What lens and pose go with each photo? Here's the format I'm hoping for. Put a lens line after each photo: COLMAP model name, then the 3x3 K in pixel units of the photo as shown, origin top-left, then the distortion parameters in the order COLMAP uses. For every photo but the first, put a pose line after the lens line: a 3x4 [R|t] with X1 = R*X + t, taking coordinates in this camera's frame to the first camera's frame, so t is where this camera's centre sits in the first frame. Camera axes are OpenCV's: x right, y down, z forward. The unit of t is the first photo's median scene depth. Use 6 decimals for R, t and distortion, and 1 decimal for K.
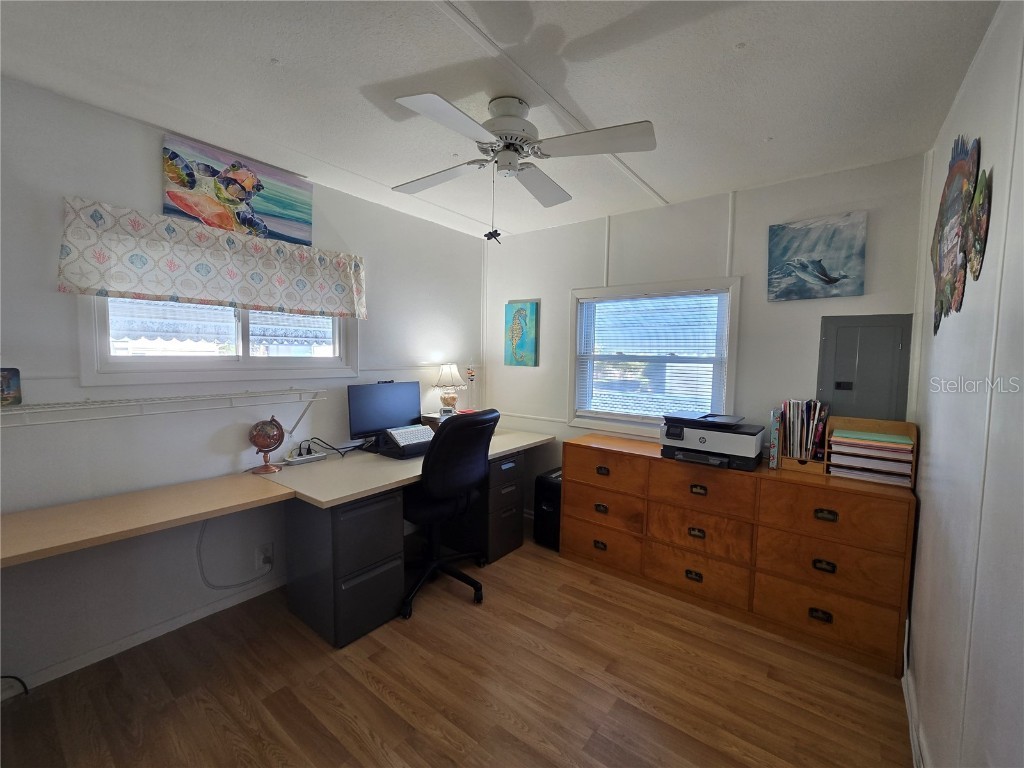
lens RADIAL K [[418.9, 0, 509.8], [0, 418.9, 384.2], [0, 0, 1]] dist [-0.002910, 0.000005]
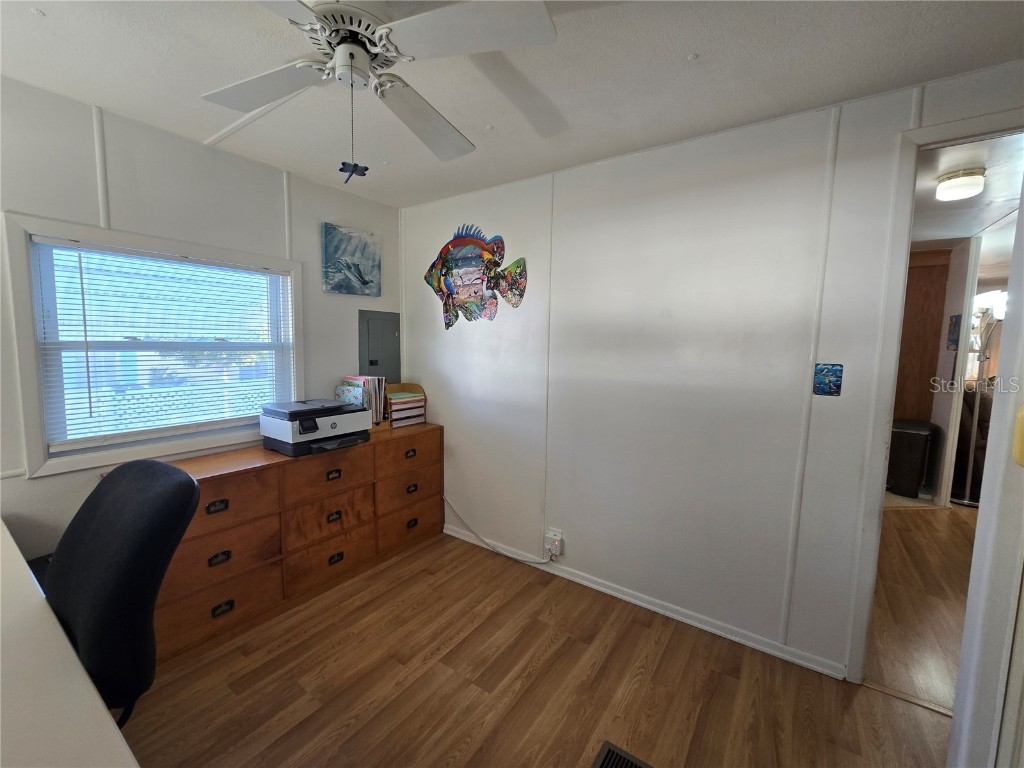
lens RADIAL K [[418.9, 0, 510.9], [0, 418.9, 381.9], [0, 0, 1]] dist [-0.002910, 0.000005]
pose [[-0.045021, -0.114976, 0.992348, -0.579415], [0.056658, 0.991462, 0.117444, -0.069724], [-0.997378, 0.061512, -0.038123, 0.623391]]
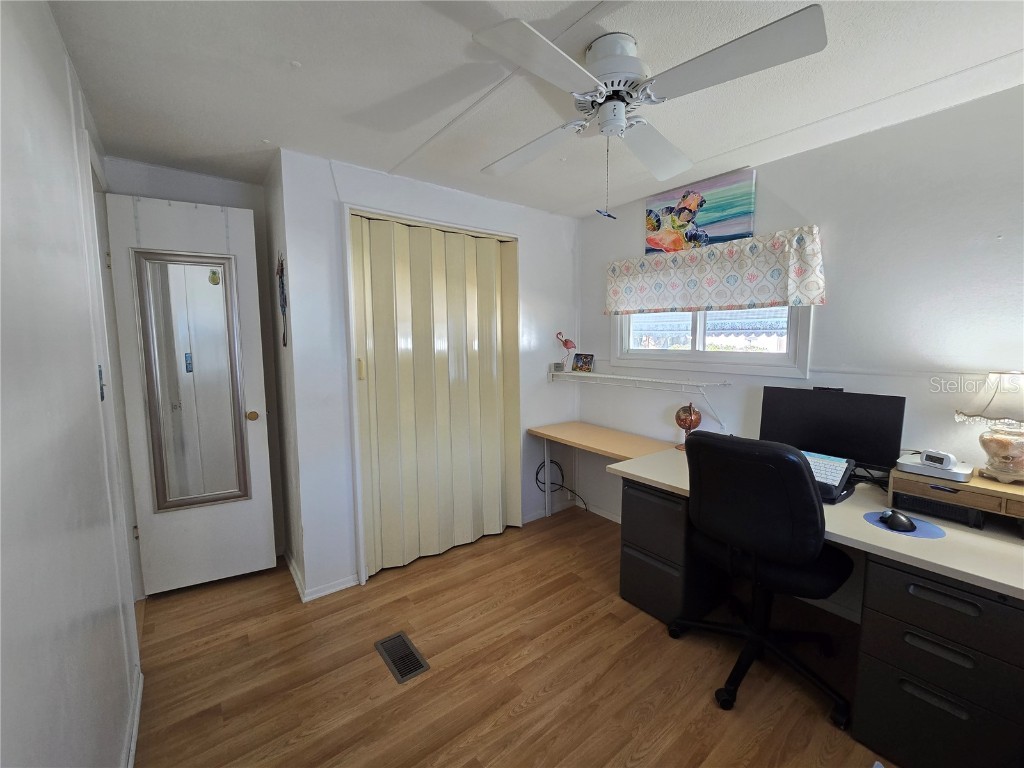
lens RADIAL K [[418.9, 0, 511.7], [0, 418.9, 380.1], [0, 0, 1]] dist [-0.002910, 0.000005]
pose [[-0.245710, 0.082684, -0.965811, 0.682212], [-0.069601, 0.992279, 0.102657, -0.072161], [0.966841, 0.092445, -0.238058, 0.821046]]
